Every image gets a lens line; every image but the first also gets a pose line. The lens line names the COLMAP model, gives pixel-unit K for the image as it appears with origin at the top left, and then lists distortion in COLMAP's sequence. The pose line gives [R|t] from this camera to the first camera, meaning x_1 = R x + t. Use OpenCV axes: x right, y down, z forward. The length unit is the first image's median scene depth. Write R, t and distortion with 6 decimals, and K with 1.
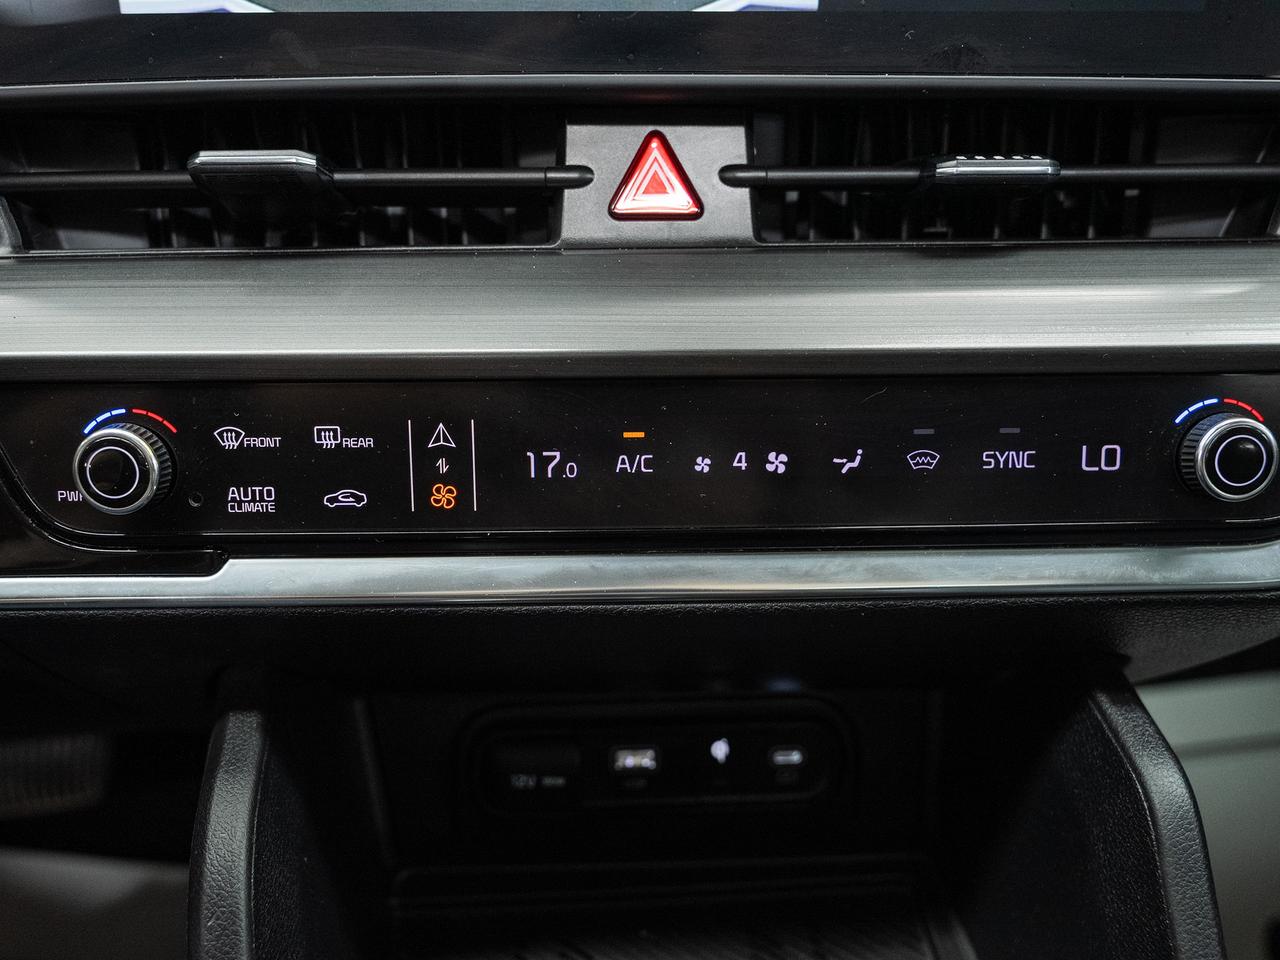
lens RADIAL K [[1083.7, 0, 653.9], [0, 1083.7, 484.4], [0, 0, 1]] dist [-0.019771, -0.014097]
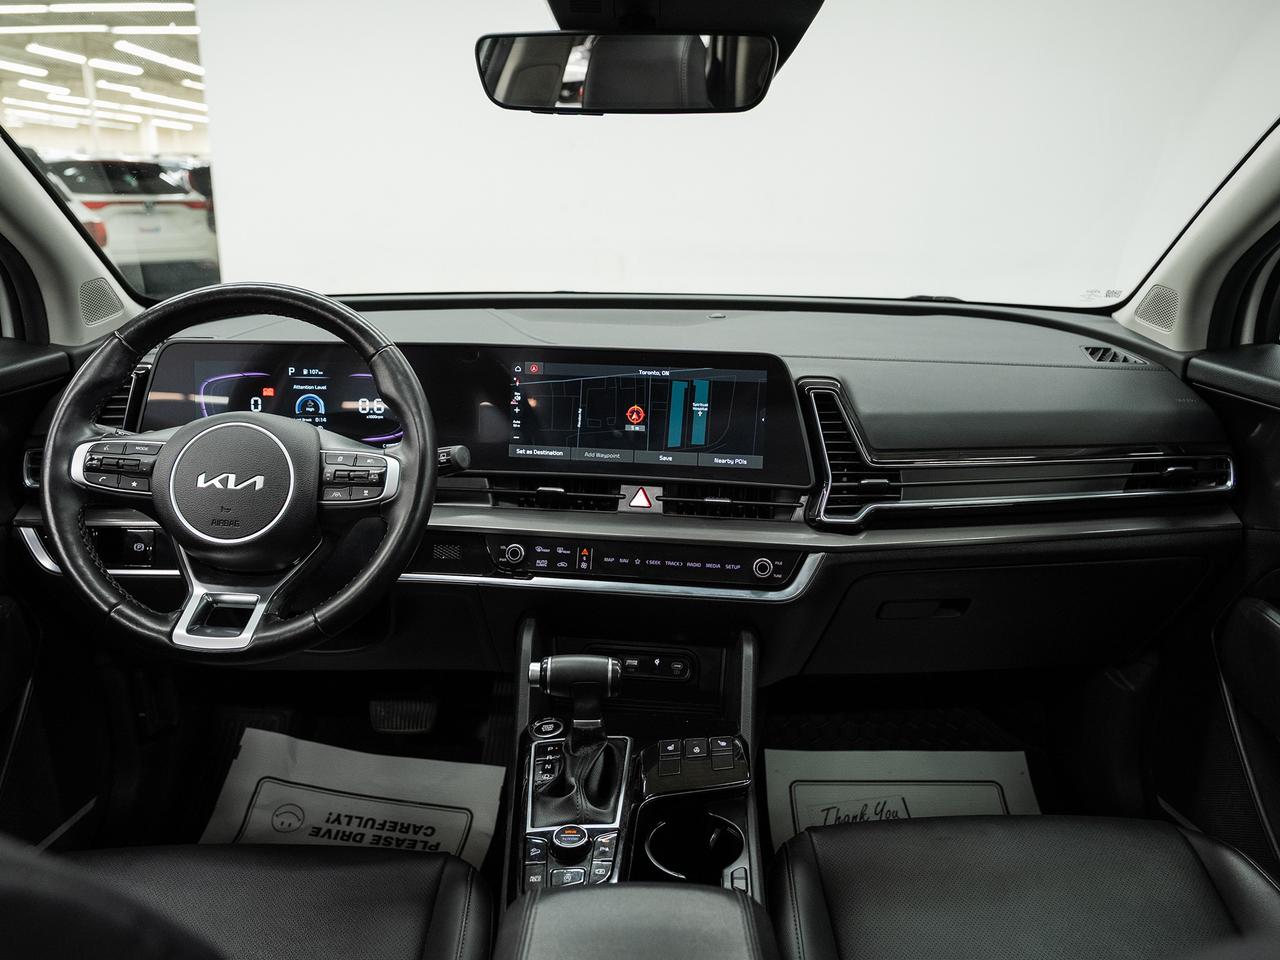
lens RADIAL K [[974.0, 0, 640.2], [0, 974.0, 495.7], [0, 0, 1]] dist [-0.011650, -0.021081]
pose [[0.986102, 0.054546, -0.156931, 0.615084], [-0.091655, 0.966432, -0.240016, 0.643178], [0.138572, 0.251064, 0.958000, -2.737022]]
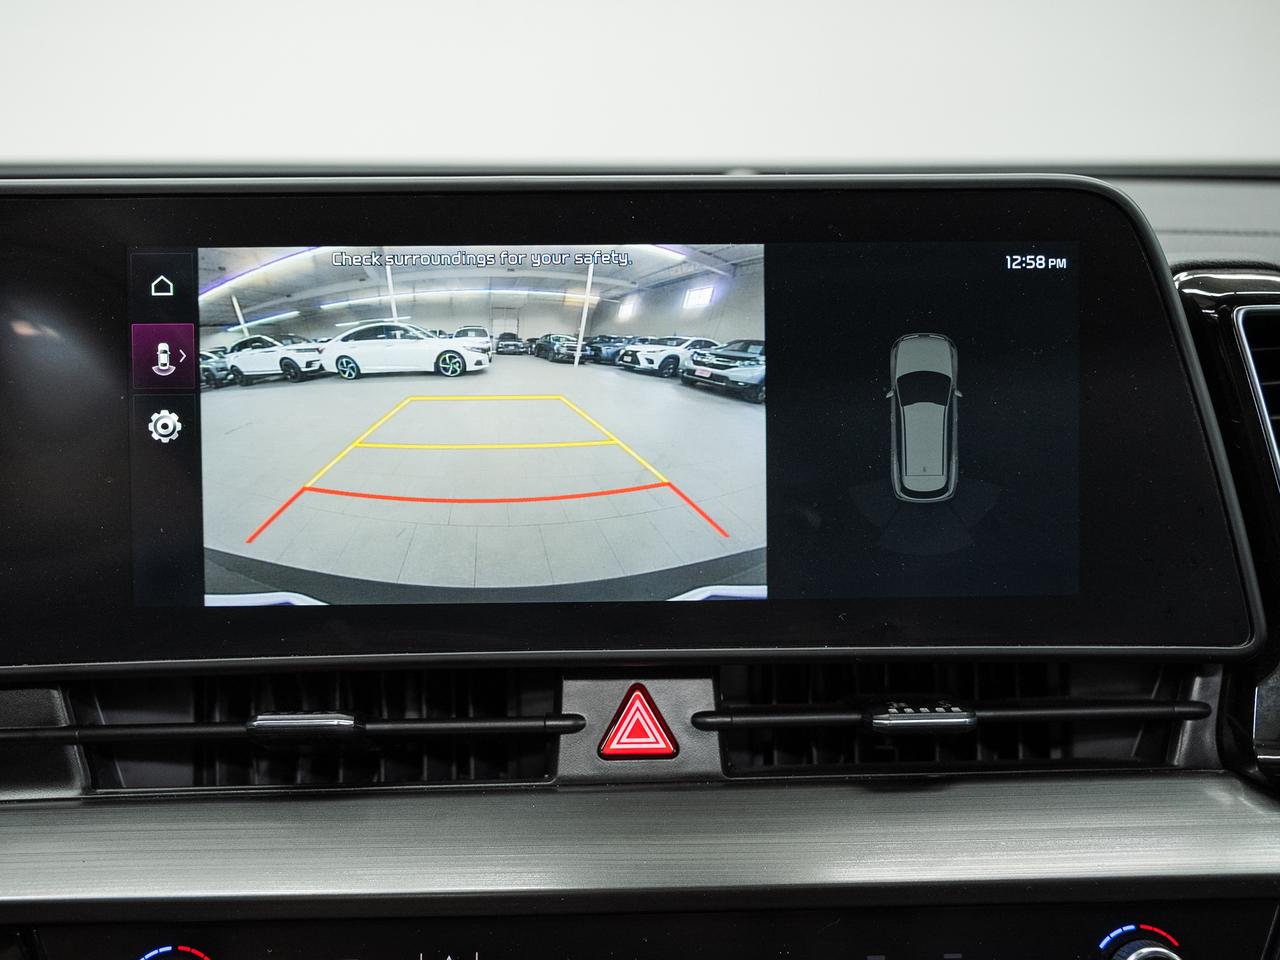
lens RADIAL K [[1159.7, 0, 643.6], [0, 1159.7, 486.2], [0, 0, 1]] dist [-0.010082, 0.000000]
pose [[0.999948, -0.010230, 0.000048, 0.010773], [0.009715, 0.948159, -0.317647, -0.130322], [0.003204, 0.317631, 0.948209, -0.289712]]
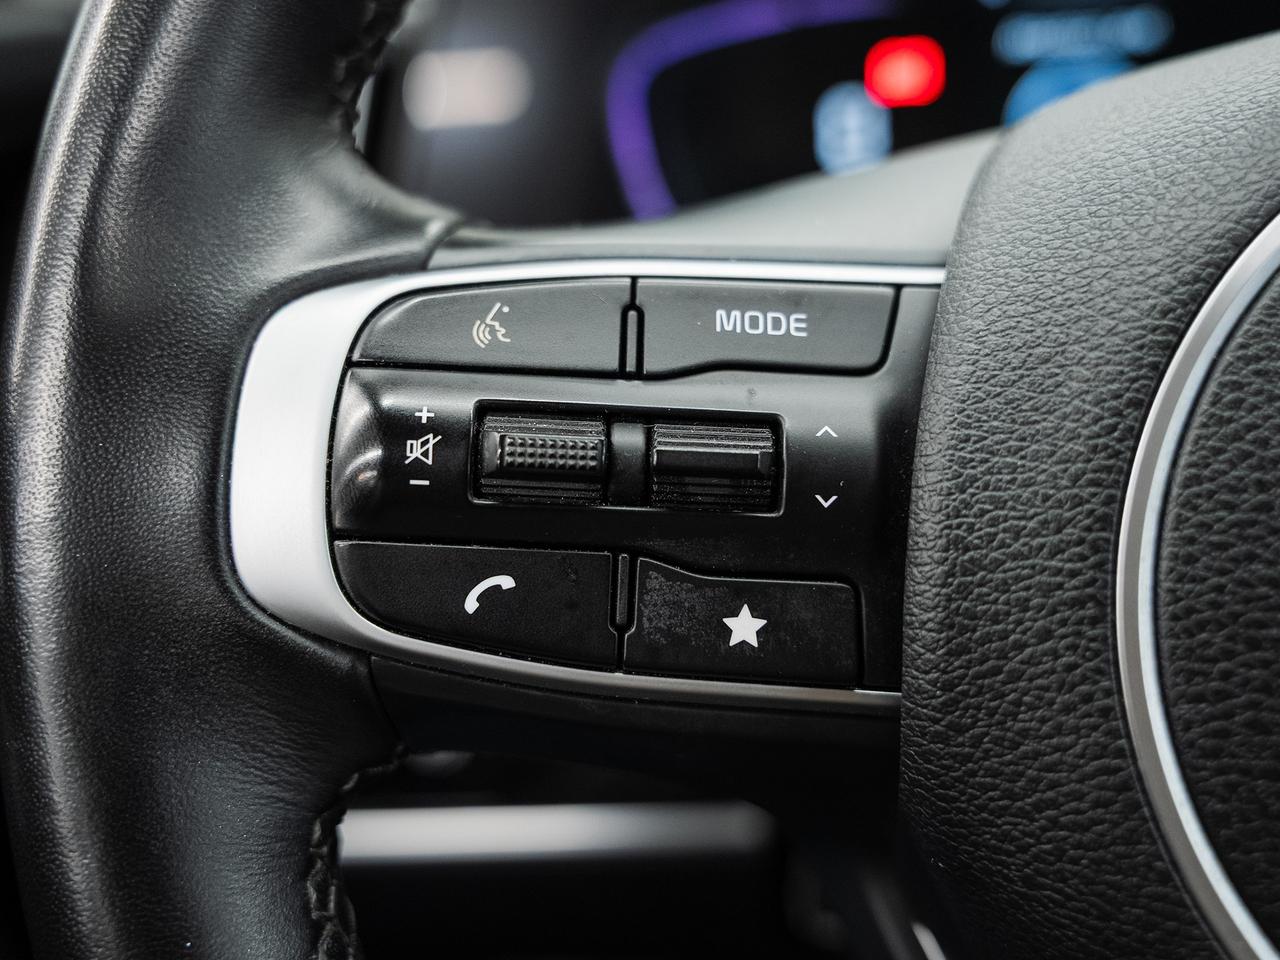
lens RADIAL K [[1001.2, 0, 646.4], [0, 1001.2, 477.3], [0, 0, 1]] dist [-0.005130, -0.004415]
pose [[0.961708, 0.065655, -0.266098, -1.470383], [-0.094853, 0.990617, -0.098391, -0.024914], [0.257141, 0.119864, 0.958912, -0.309211]]
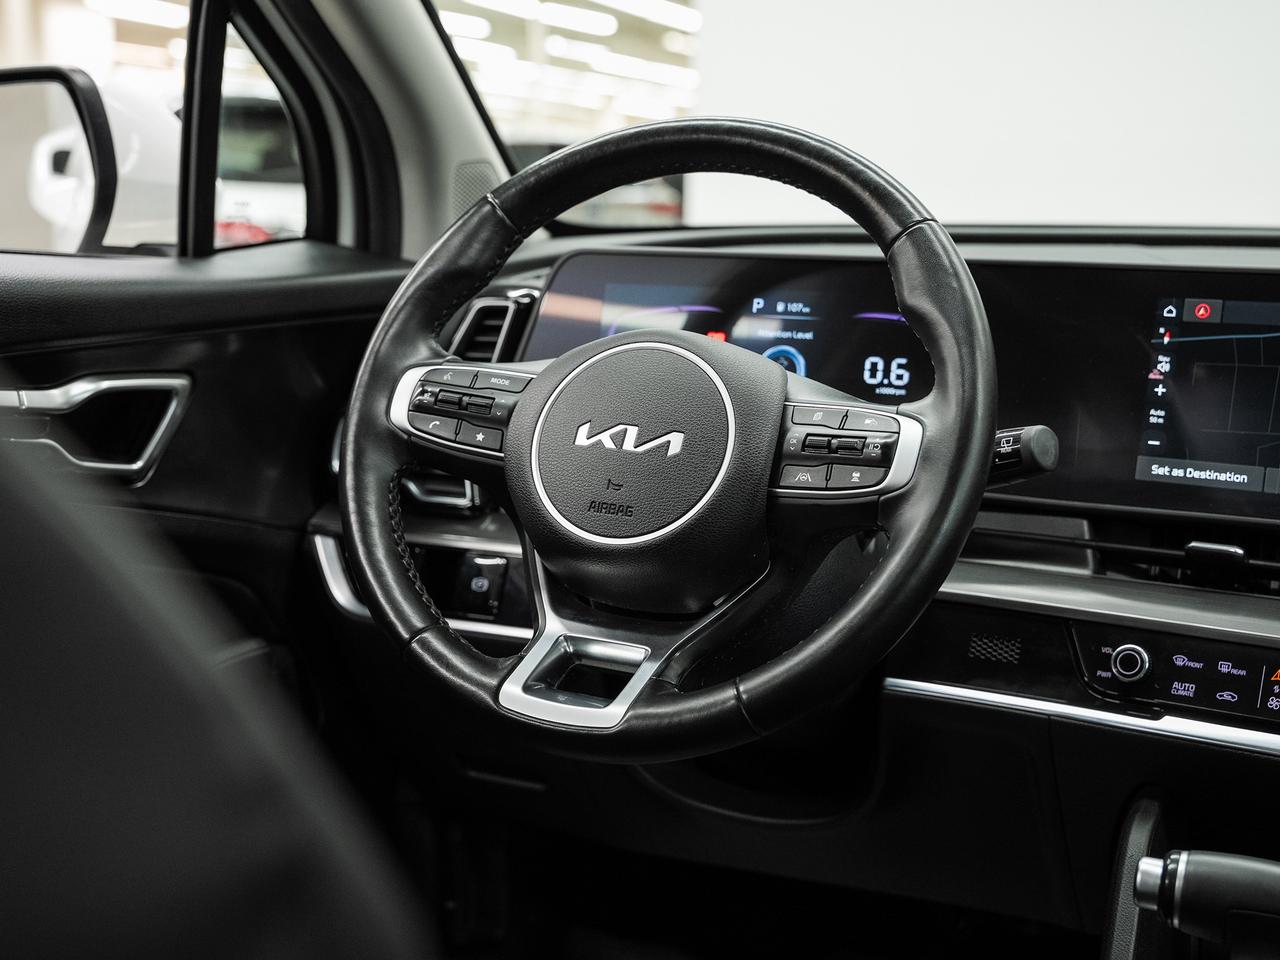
lens RADIAL K [[1707.6, 0, 660.3], [0, 1707.6, 480.8], [0, 0, 1]] dist [0.061235, 0.000000]
pose [[0.834087, 0.096739, -0.543085, 0.579867], [-0.299991, 0.905741, -0.299398, 0.961959], [0.462931, 0.412644, 0.784487, -2.334319]]
